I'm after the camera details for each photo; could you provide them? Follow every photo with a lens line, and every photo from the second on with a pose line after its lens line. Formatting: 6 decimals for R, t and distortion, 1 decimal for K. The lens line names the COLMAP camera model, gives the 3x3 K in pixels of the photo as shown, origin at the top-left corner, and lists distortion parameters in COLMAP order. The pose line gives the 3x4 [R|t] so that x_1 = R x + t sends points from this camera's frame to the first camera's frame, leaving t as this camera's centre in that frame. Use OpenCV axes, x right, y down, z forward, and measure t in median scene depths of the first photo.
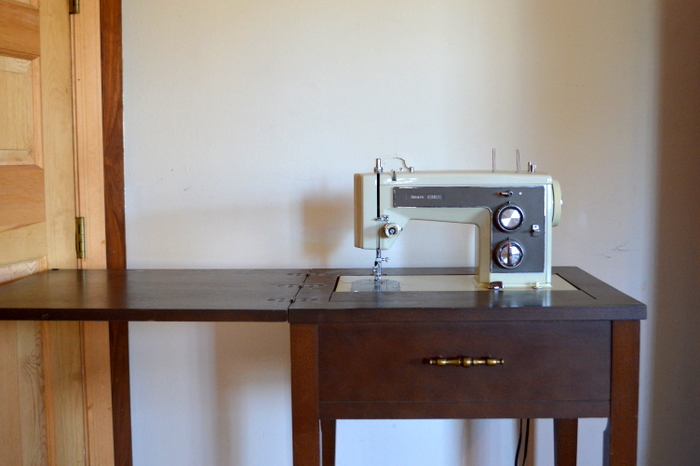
lens RADIAL K [[818.9, 0, 350.0], [0, 818.9, 233.0], [0, 0, 1]] dist [-0.019375, -0.025217]
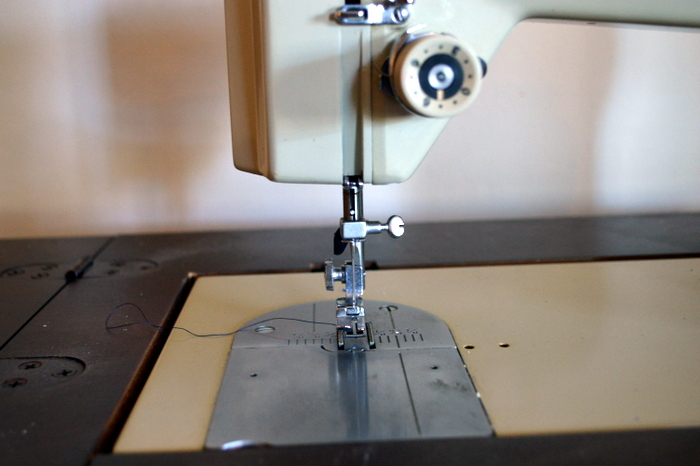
lens RADIAL K [[904.3, 0, 350.0], [0, 904.3, 233.0], [0, 0, 1]] dist [-0.102961, -0.007026]
pose [[0.997380, -0.033457, 0.064143, 0.020127], [0.025179, 0.991741, 0.125763, 0.005556], [-0.067821, -0.123818, 0.989985, 0.810087]]
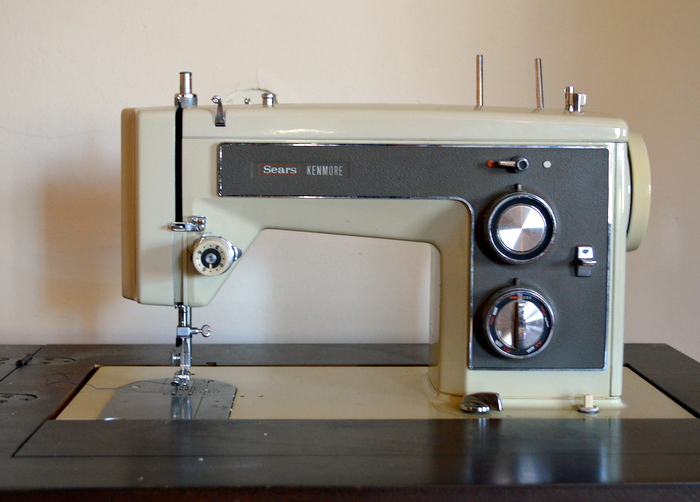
lens RADIAL K [[1300.2, 0, 350.0], [0, 1300.2, 251.0], [0, 0, 1]] dist [-0.002547, 0.051151]
pose [[0.997065, 0.011281, 0.075726, 0.069327], [-0.011084, 0.999934, -0.003017, -0.004677], [-0.075755, 0.002169, 0.997124, 0.394057]]
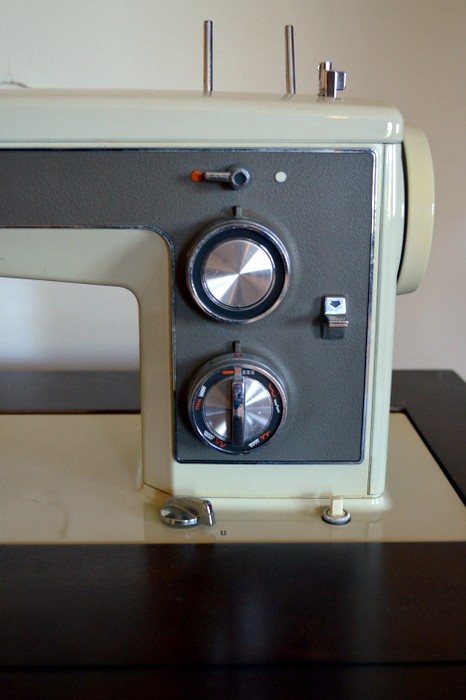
lens RADIAL K [[828.4, 0, 233.0], [0, 828.4, 350.0], [0, 0, 1]] dist [-0.034548, -0.028142]
pose [[0.999099, 0.000401, 0.042431, 0.180076], [-0.007447, 0.986092, 0.166034, -0.037105], [-0.041774, -0.166200, 0.985207, 0.724704]]
